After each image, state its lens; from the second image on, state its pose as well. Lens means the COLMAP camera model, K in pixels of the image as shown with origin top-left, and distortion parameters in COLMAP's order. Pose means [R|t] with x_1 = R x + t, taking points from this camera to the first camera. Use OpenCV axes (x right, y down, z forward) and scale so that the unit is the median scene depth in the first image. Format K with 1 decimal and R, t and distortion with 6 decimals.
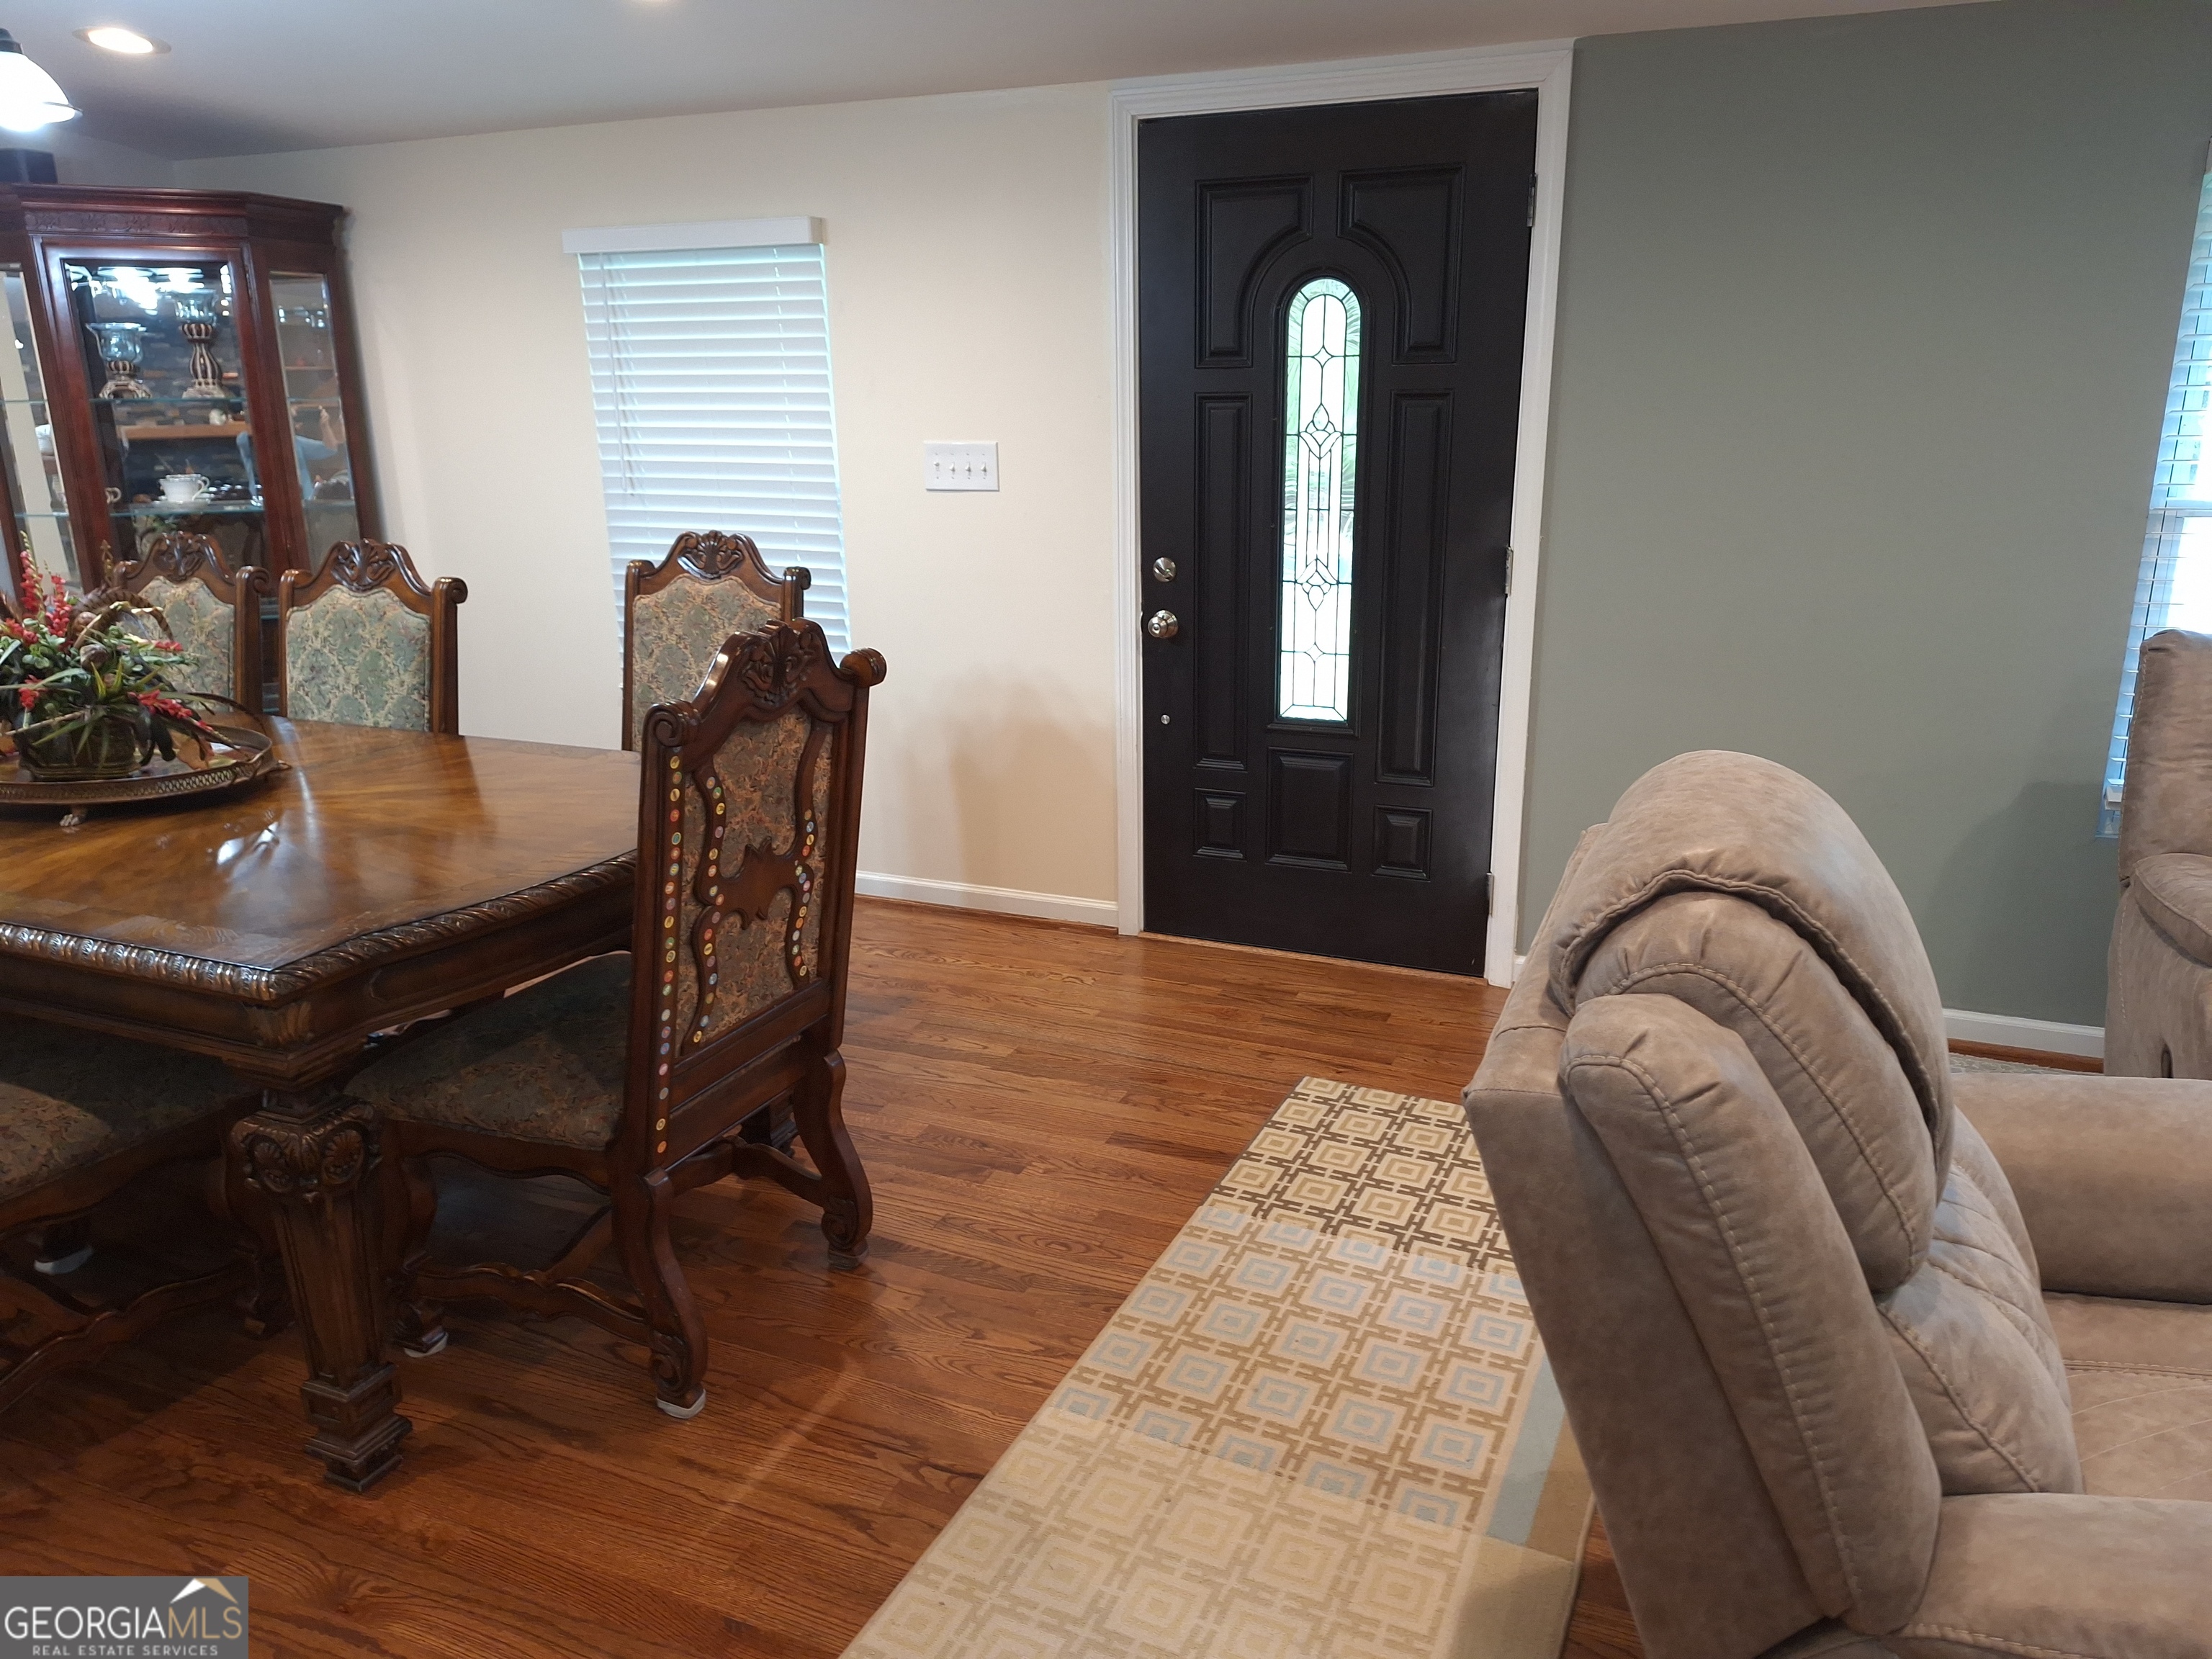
lens RADIAL K [[1450.0, 0, 1104.6], [0, 1450.0, 746.3], [0, 0, 1]] dist [0.042389, -0.043723]
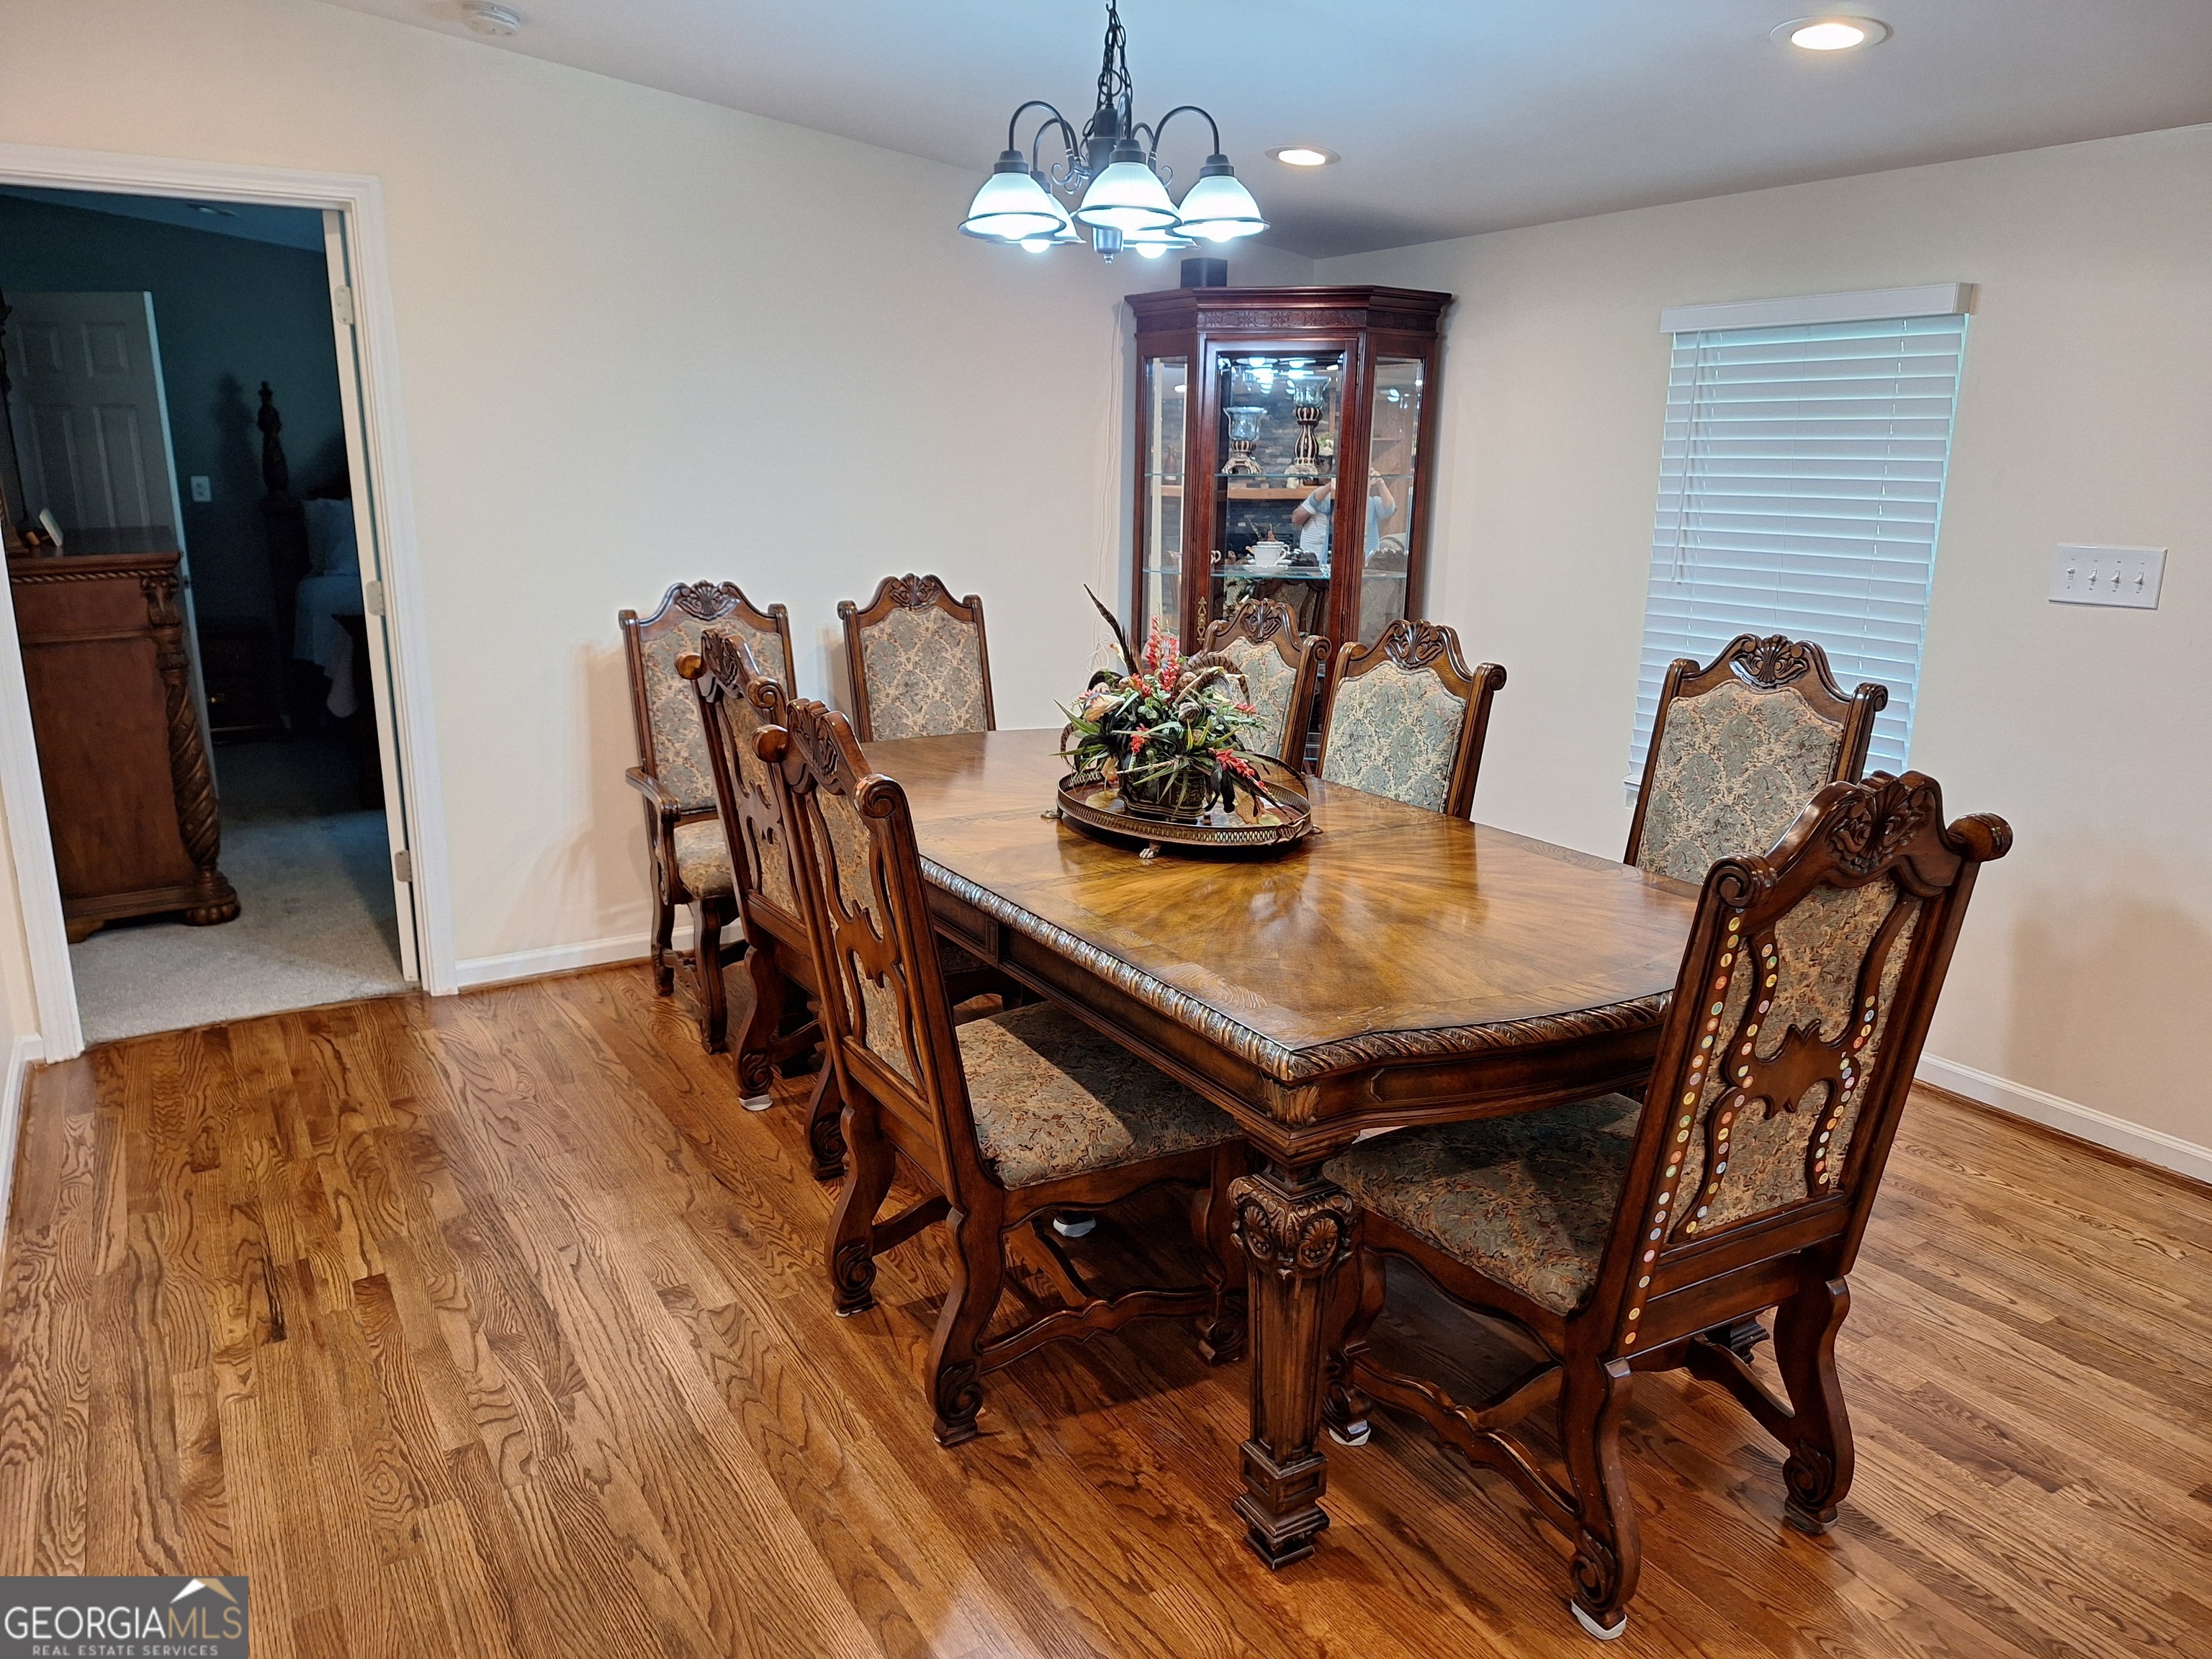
lens RADIAL K [[1450.0, 0, 1104.6], [0, 1450.0, 746.3], [0, 0, 1]] dist [0.042389, -0.043723]
pose [[0.799883, 0.140033, -0.583591, -0.088854], [-0.161164, 0.986800, 0.015888, -0.038652], [0.578112, 0.081345, 0.811893, 0.069451]]
